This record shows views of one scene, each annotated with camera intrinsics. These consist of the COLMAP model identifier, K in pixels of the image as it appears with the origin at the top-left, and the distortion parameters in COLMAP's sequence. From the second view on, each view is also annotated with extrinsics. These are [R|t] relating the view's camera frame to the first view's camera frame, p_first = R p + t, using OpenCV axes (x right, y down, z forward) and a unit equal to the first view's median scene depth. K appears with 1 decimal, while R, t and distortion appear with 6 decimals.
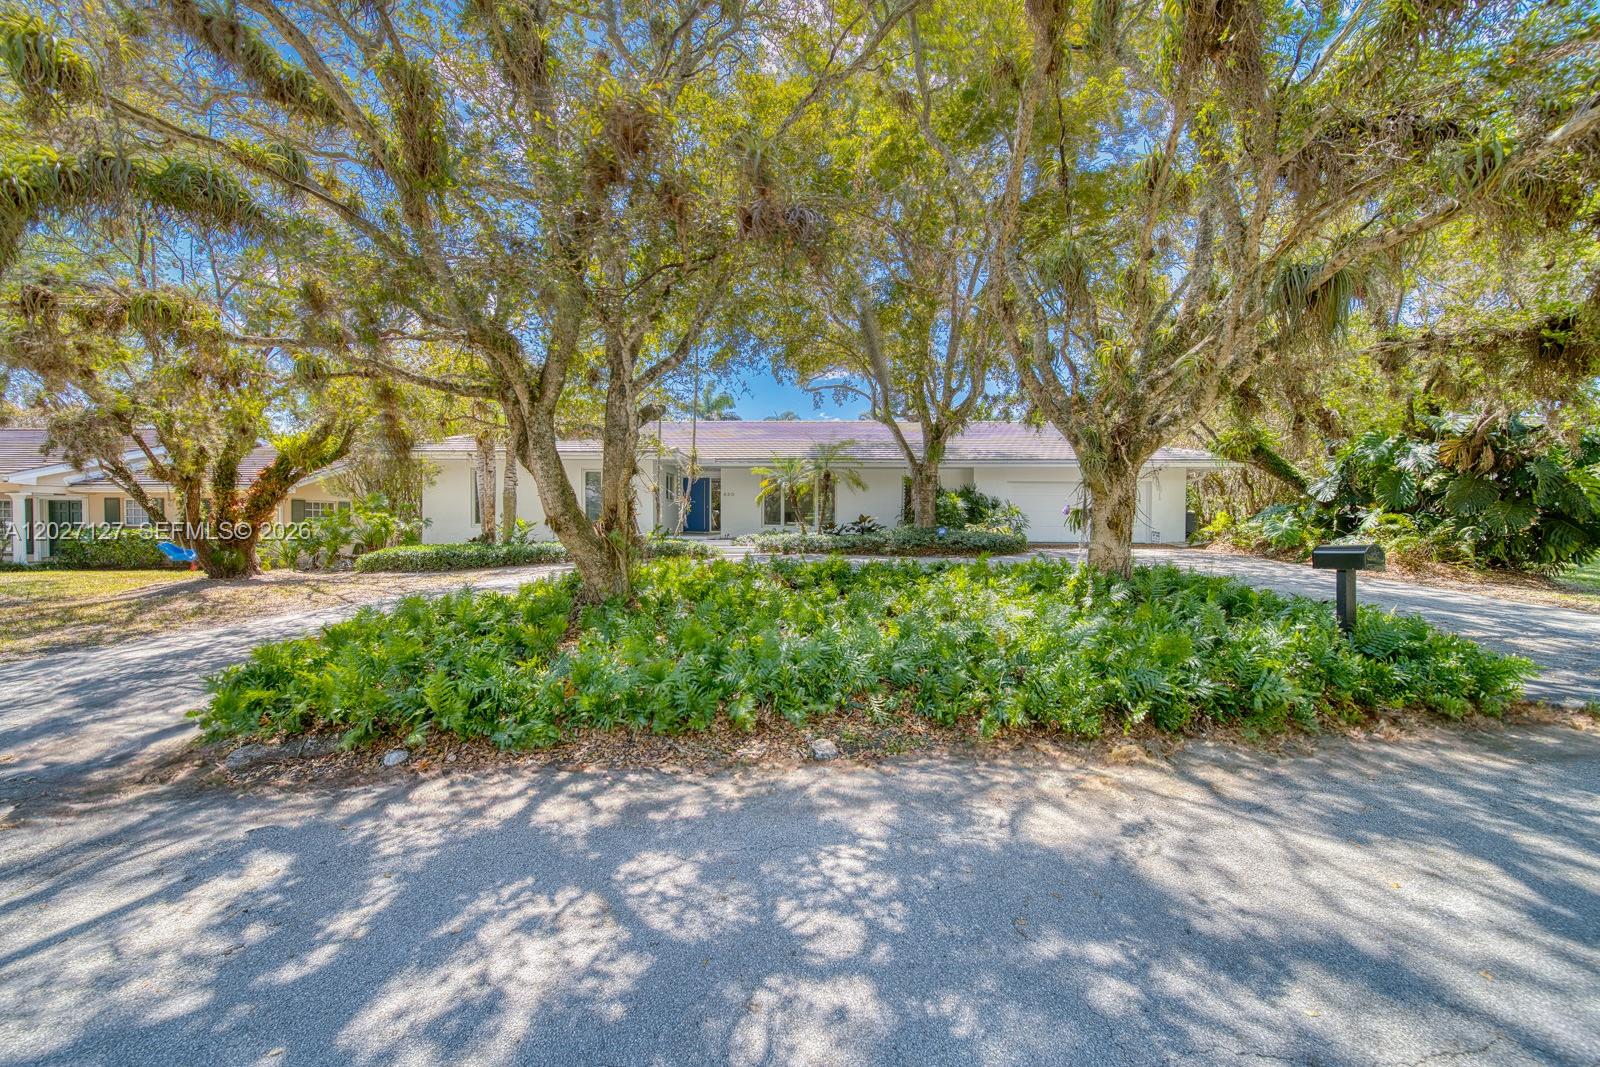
lens RADIAL K [[586.4, 0, 800.0], [0, 586.4, 533.5], [0, 0, 1]] dist [-0.001236, -0.000141]
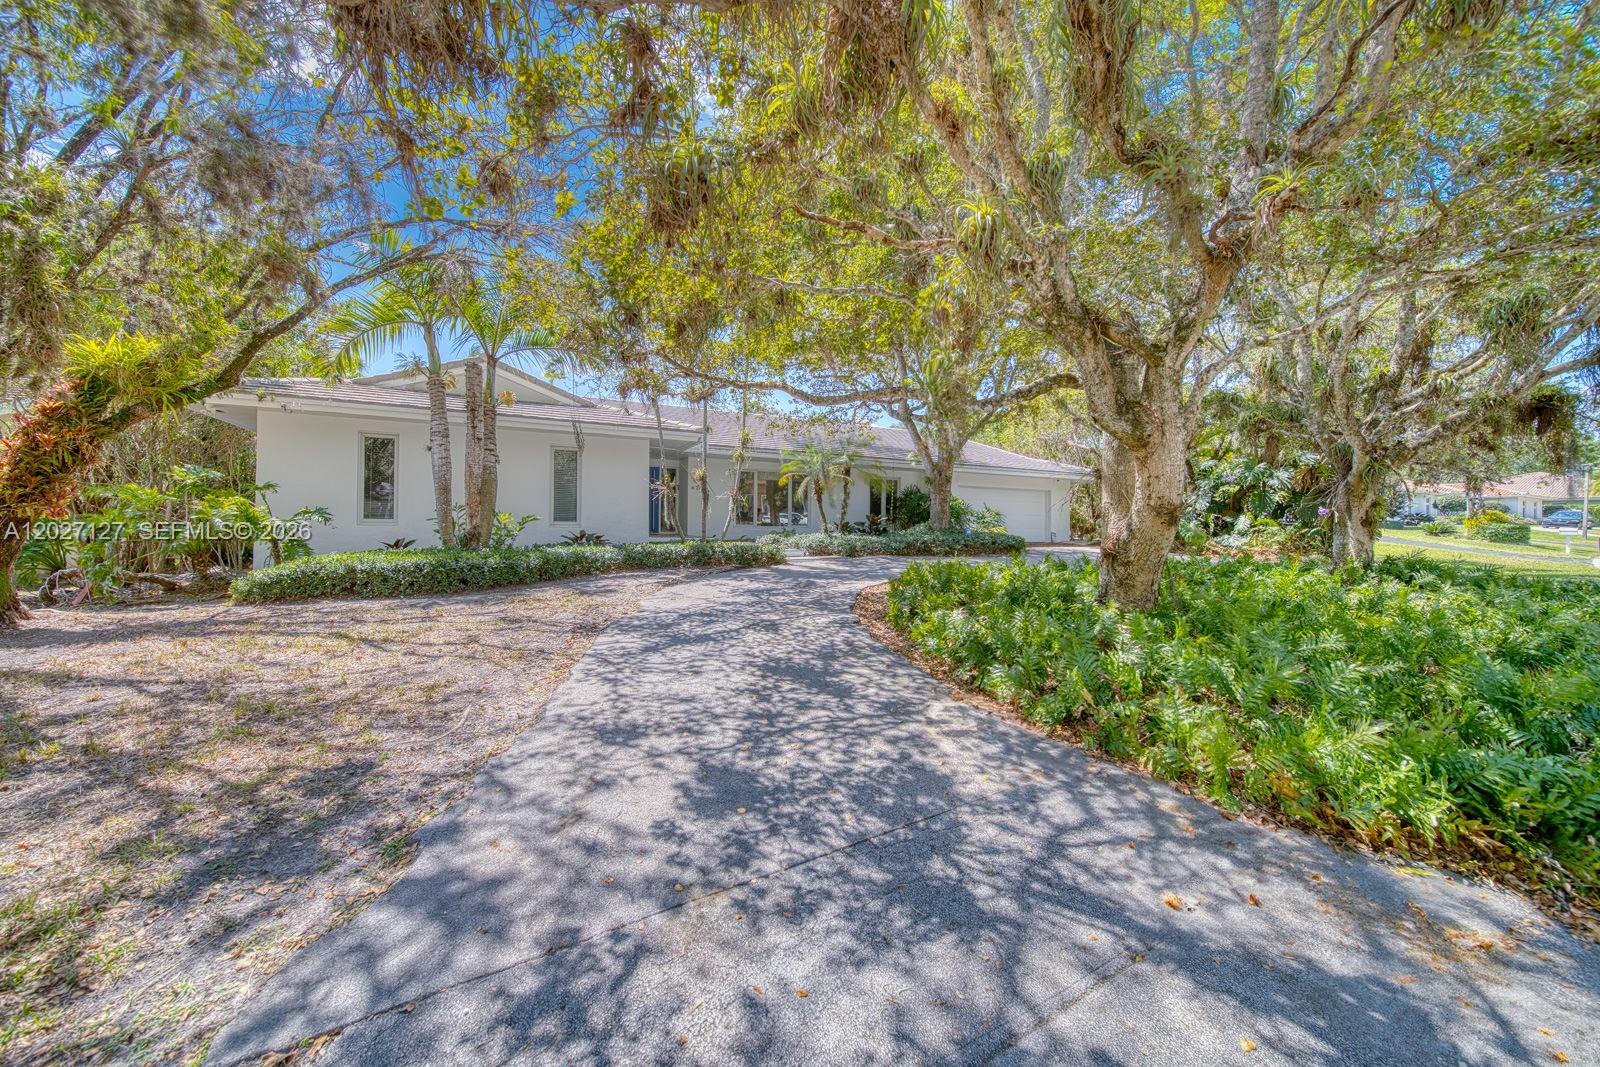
lens RADIAL K [[586.4, 0, 800.0], [0, 586.4, 533.5], [0, 0, 1]] dist [-0.001236, -0.000141]
pose [[0.879941, 0.000444, 0.475083, -0.457418], [0.004615, 0.999944, -0.009484, 0.006537], [-0.475061, 0.010538, 0.879890, 0.220964]]
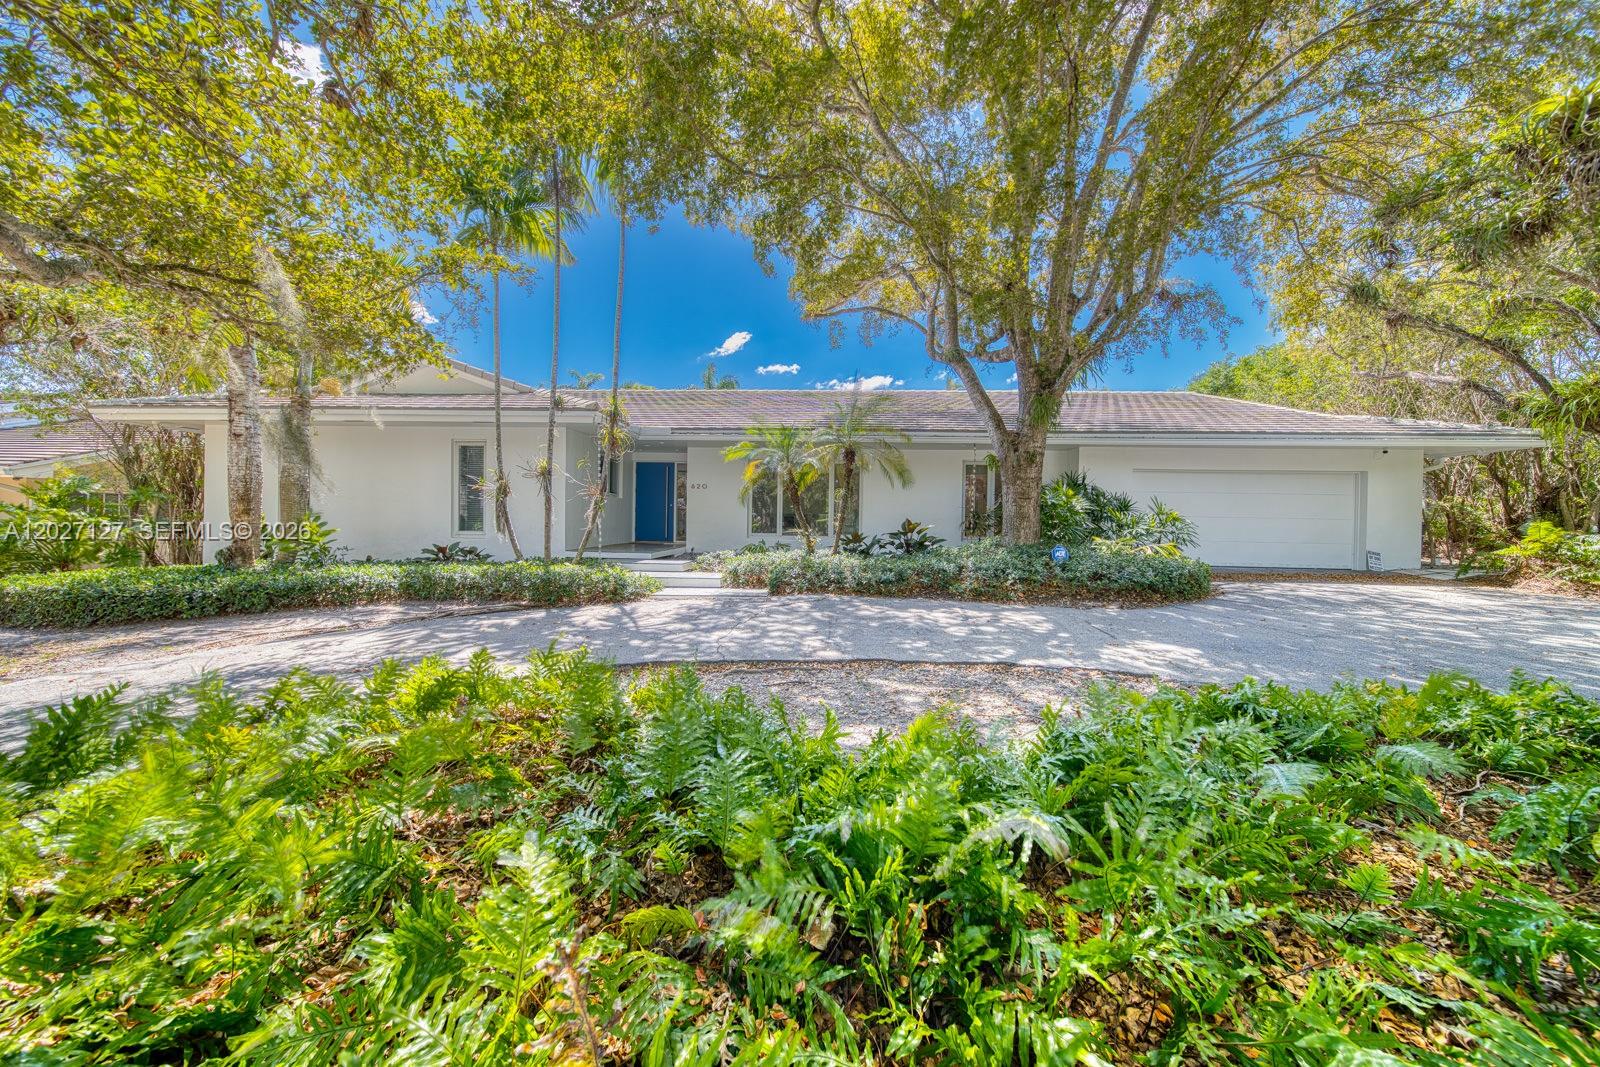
lens RADIAL K [[586.4, 0, 800.0], [0, 586.4, 533.5], [0, 0, 1]] dist [-0.001236, -0.000141]
pose [[0.999677, 0.011783, -0.022501, 0.009417], [-0.011842, 0.999927, -0.002503, -0.016073], [0.022469, 0.002769, 0.999744, 0.405267]]
